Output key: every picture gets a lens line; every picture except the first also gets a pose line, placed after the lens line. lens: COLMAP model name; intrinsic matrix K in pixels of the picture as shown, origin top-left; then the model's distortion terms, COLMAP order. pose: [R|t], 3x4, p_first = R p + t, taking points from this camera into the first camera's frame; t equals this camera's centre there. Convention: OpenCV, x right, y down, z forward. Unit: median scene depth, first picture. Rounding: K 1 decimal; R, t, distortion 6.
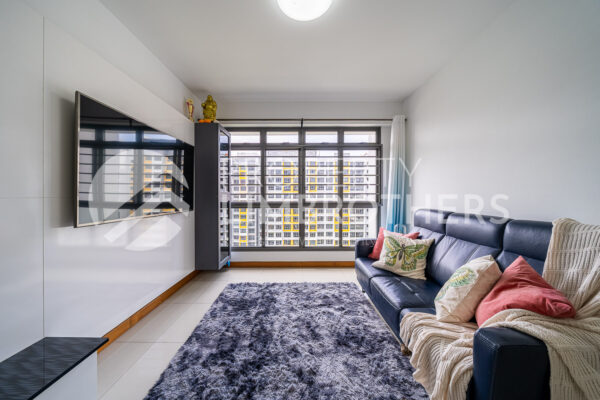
lens RADIAL K [[205.5, 0, 300.6], [0, 205.5, 198.4], [0, 0, 1]] dist [-0.023487, -0.000080]
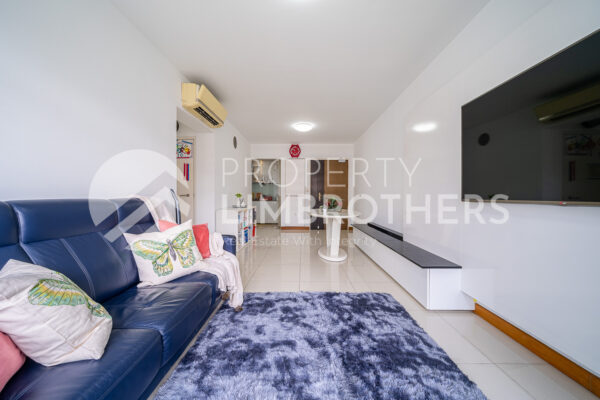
lens RADIAL K [[205.5, 0, 300.6], [0, 205.5, 198.4], [0, 0, 1]] dist [-0.023487, -0.000080]
pose [[-0.999743, -0.000247, 0.022672, -0.000597], [-0.000146, 0.999990, 0.004422, 0.082617], [-0.022673, 0.004418, -0.999733, 1.827025]]
